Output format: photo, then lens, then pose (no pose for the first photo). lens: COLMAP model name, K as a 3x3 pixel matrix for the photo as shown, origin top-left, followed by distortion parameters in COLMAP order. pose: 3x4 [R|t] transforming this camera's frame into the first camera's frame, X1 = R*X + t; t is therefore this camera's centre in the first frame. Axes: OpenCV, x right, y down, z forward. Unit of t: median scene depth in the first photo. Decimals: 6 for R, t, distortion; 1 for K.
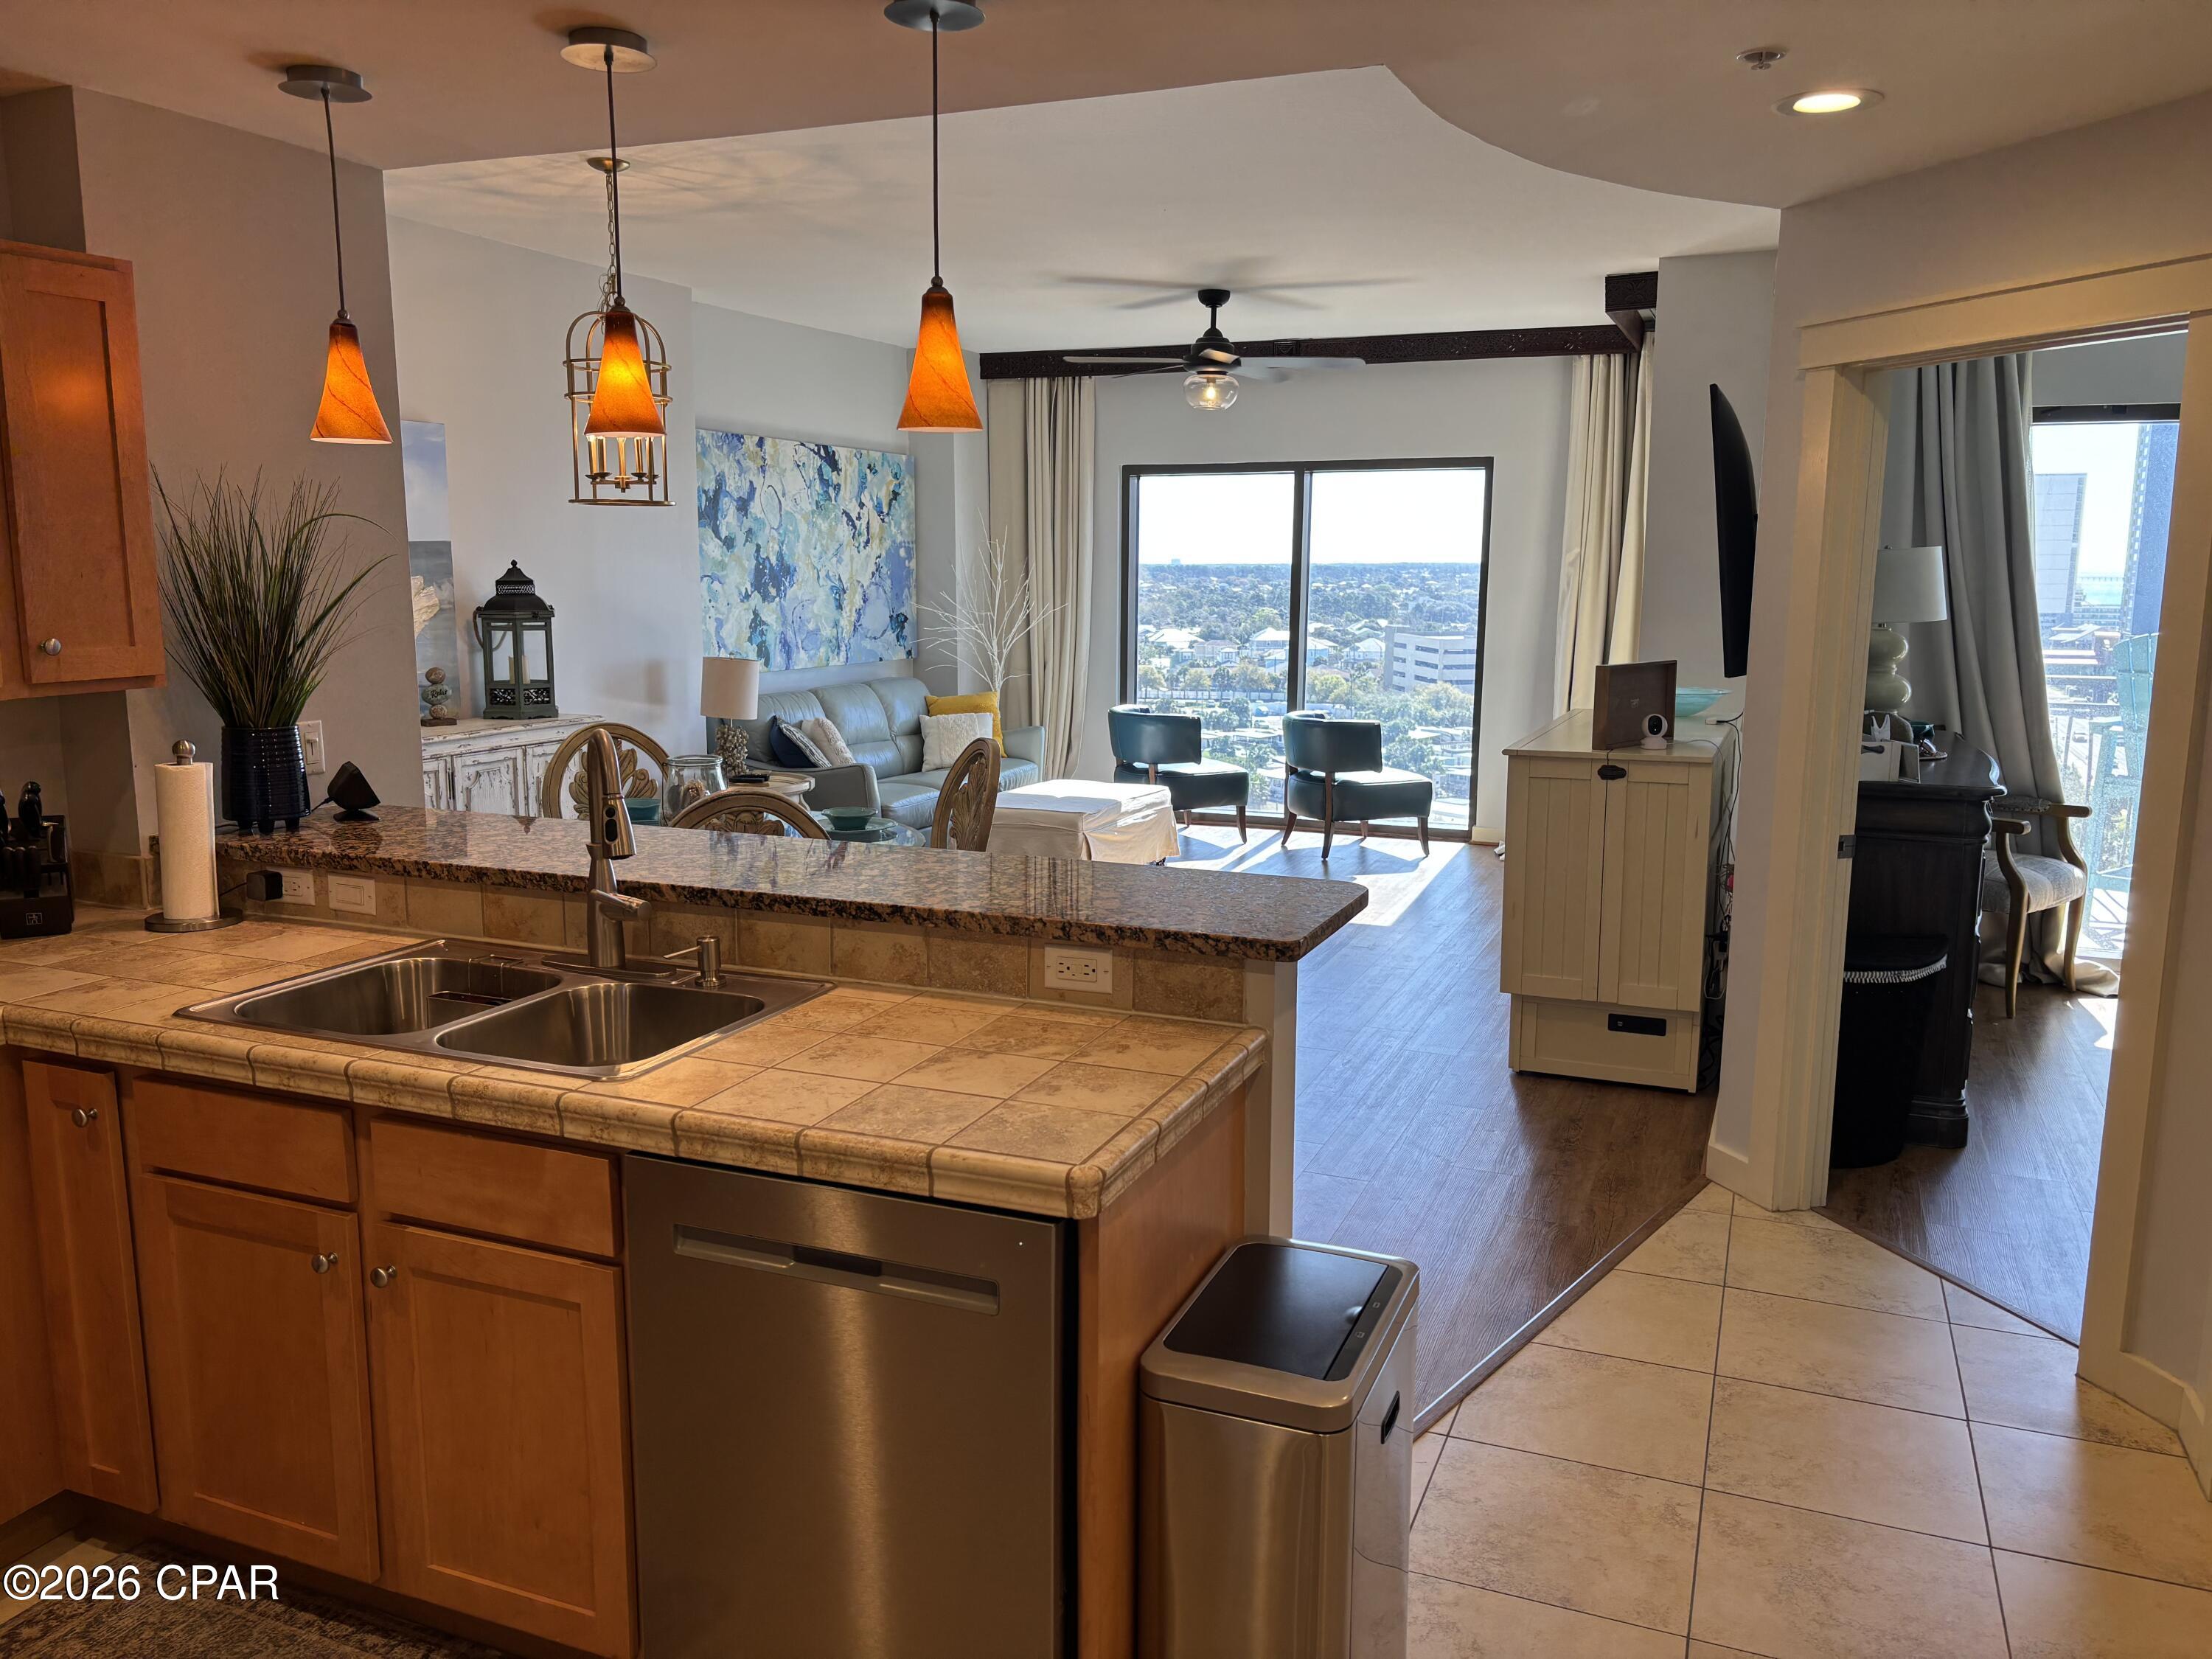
lens RADIAL K [[1665.9, 0, 1112.4], [0, 1665.9, 841.6], [0, 0, 1]] dist [0.058200, -0.066699]
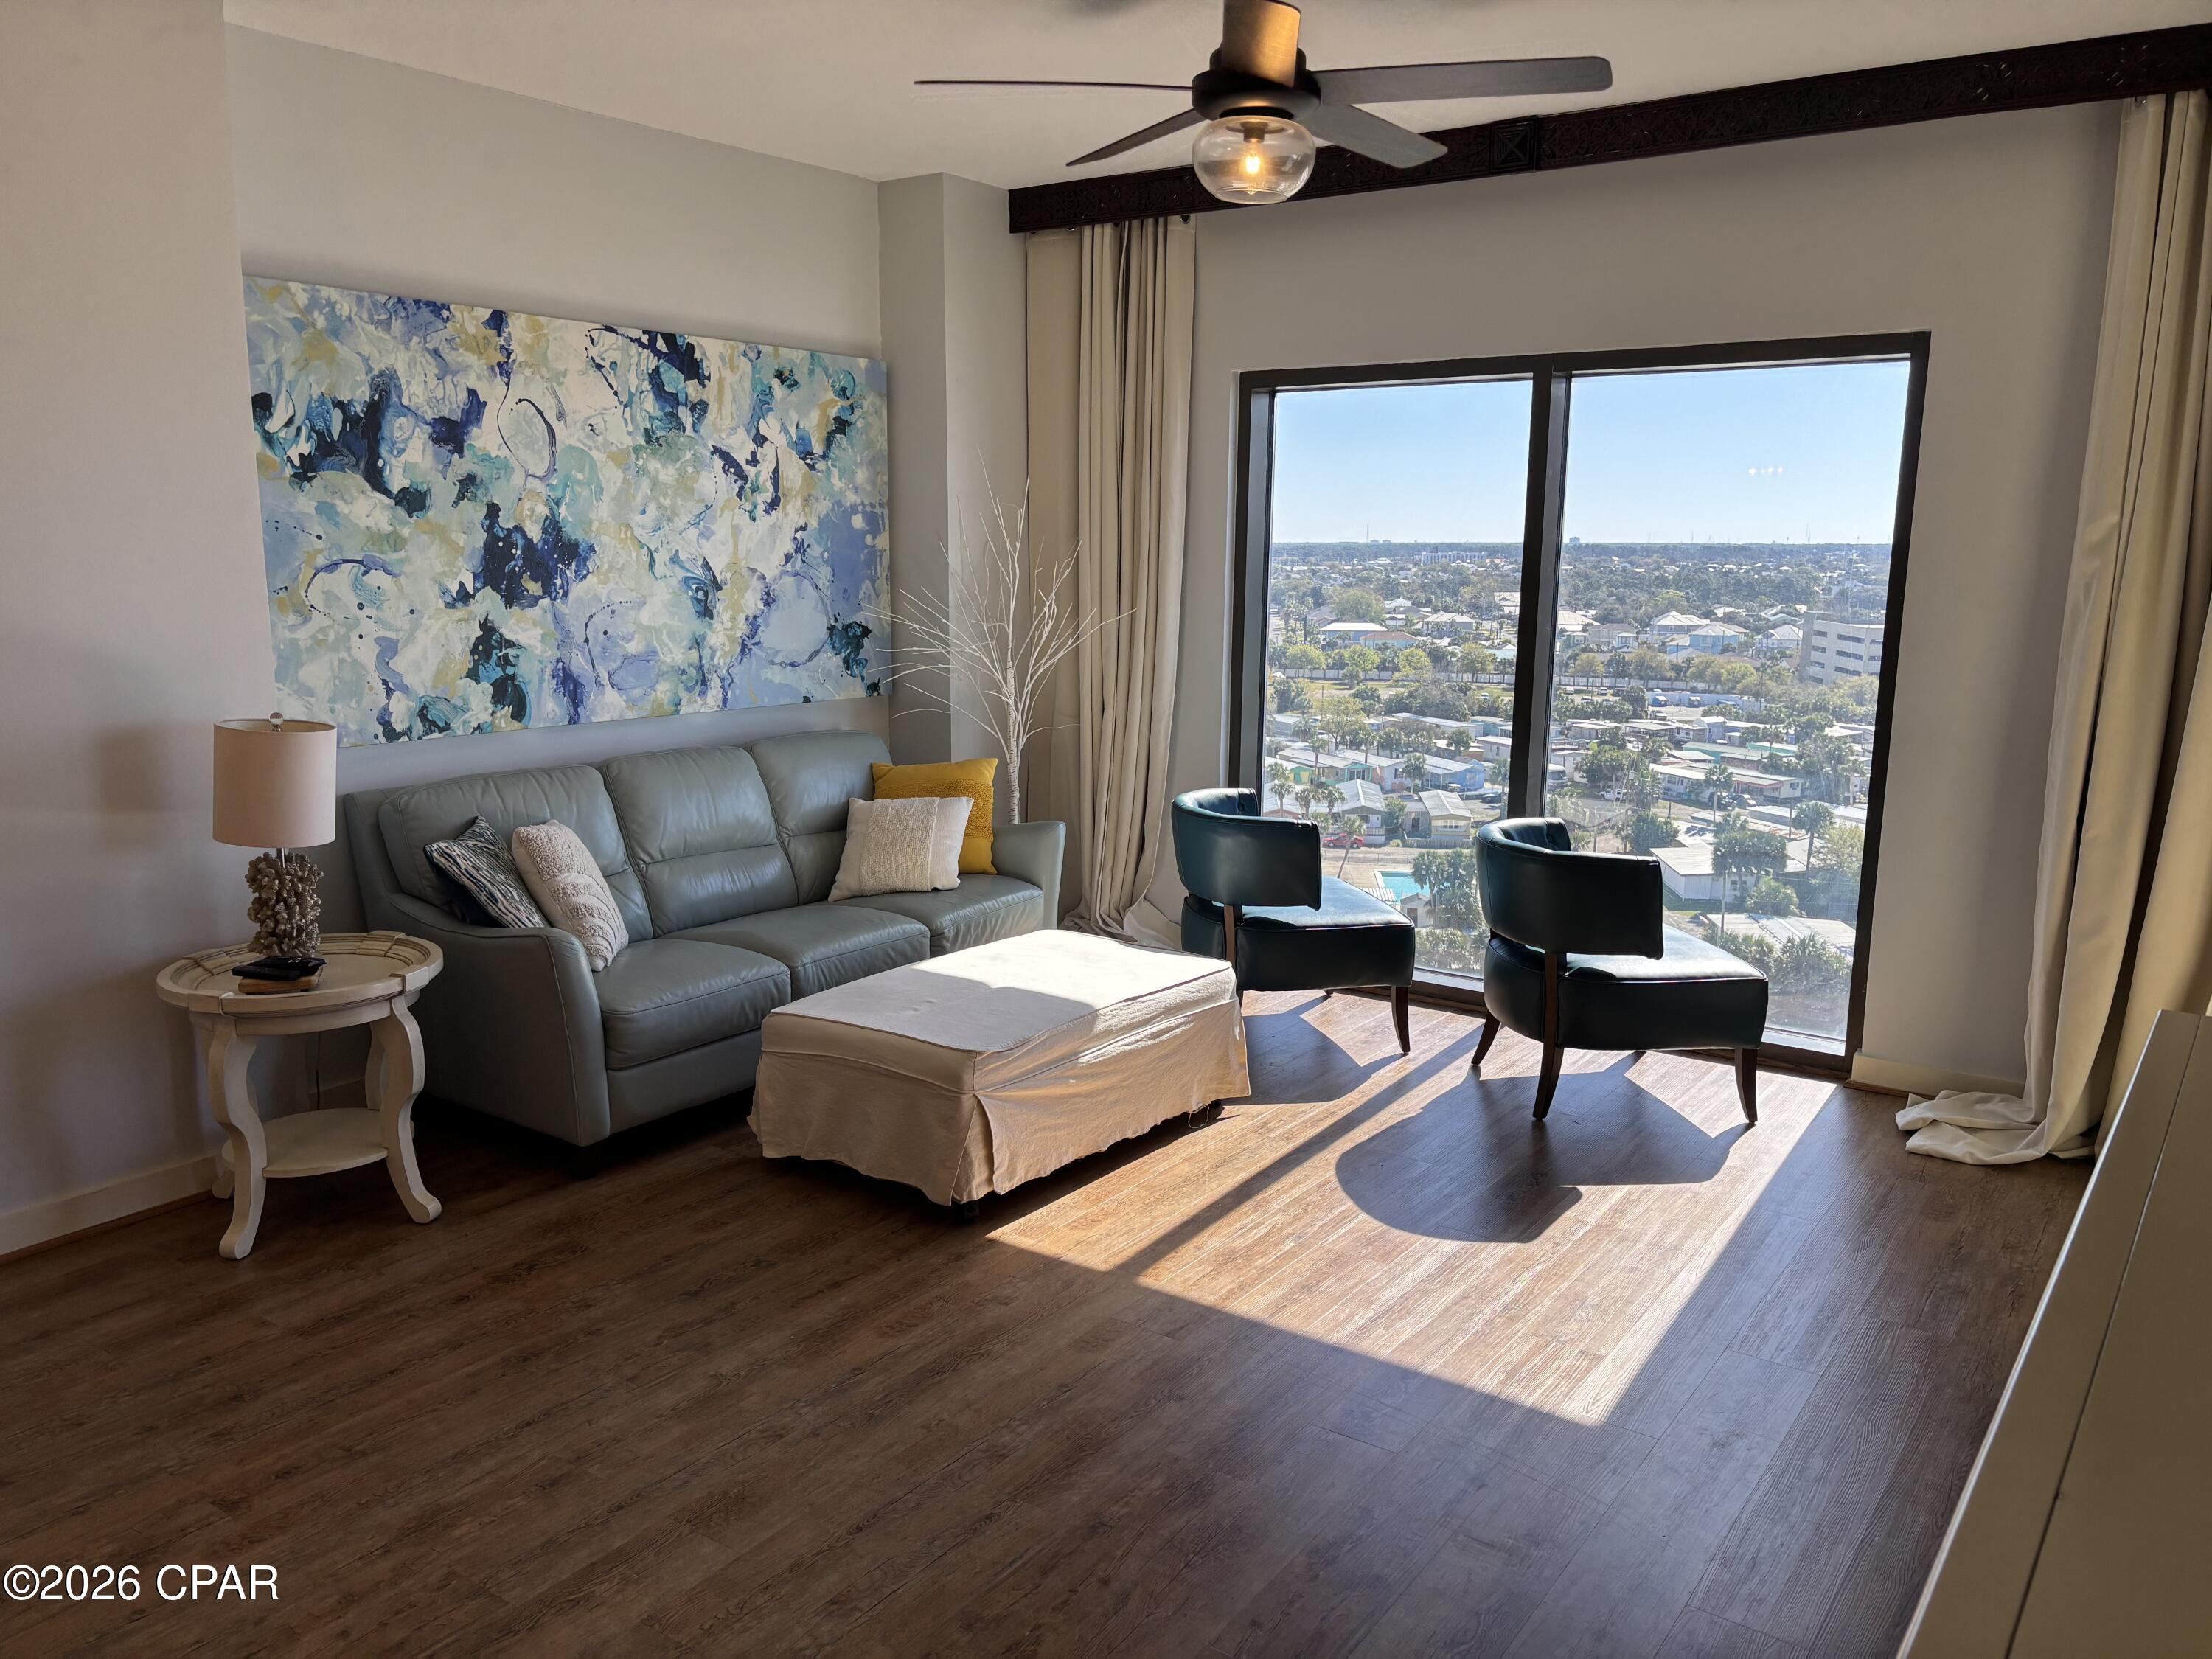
lens RADIAL K [[1665.9, 0, 1110.3], [0, 1665.9, 834.3], [0, 0, 1]] dist [0.058200, -0.066699]
pose [[0.973636, 0.044319, -0.223762, 0.103949], [-0.042513, 0.999013, 0.012882, -0.072953], [0.224112, -0.003030, 0.974559, 0.437063]]
